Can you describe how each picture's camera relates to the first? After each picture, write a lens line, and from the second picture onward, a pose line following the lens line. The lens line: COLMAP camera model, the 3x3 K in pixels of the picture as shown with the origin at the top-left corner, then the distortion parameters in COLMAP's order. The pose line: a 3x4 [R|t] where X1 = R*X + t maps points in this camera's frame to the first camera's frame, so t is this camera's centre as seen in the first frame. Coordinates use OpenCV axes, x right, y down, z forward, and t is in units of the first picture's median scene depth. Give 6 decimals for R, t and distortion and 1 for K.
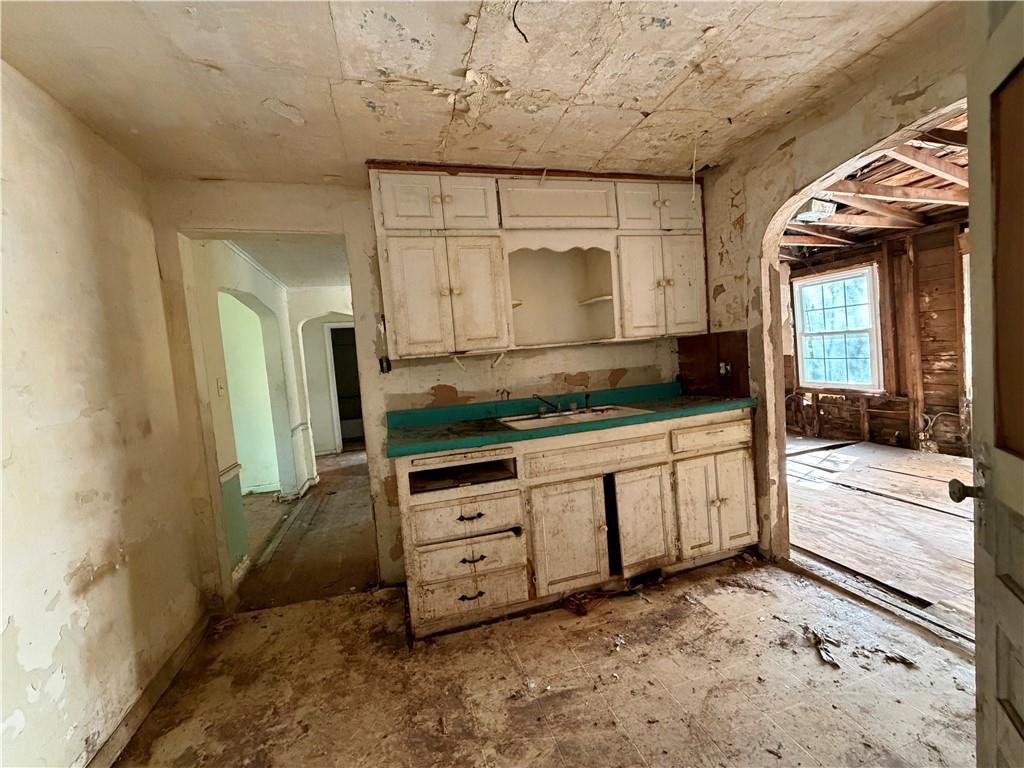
lens RADIAL K [[407.4, 0, 511.4], [0, 407.4, 386.2], [0, 0, 1]] dist [-0.002475, 0.000417]
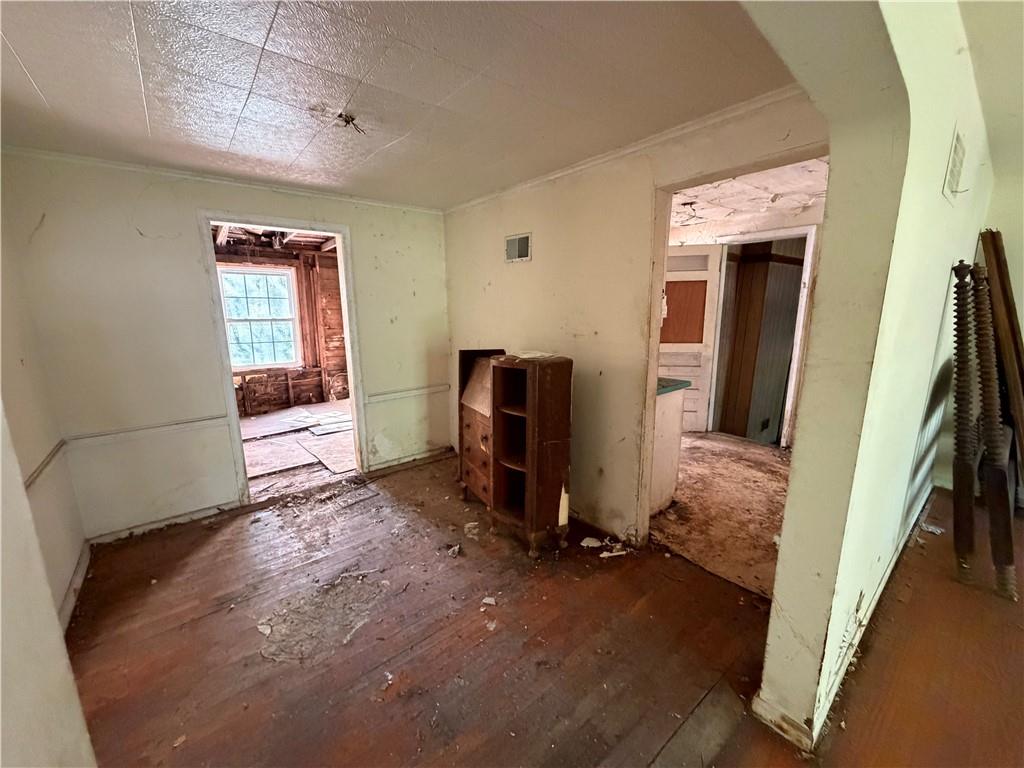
lens RADIAL K [[407.4, 0, 509.2], [0, 407.4, 383.5], [0, 0, 1]] dist [-0.002475, 0.000417]
pose [[-0.381850, -0.096558, 0.919167, -0.999961], [0.099839, 0.984398, 0.144886, -0.095155], [-0.918816, 0.147093, -0.366252, 1.483001]]
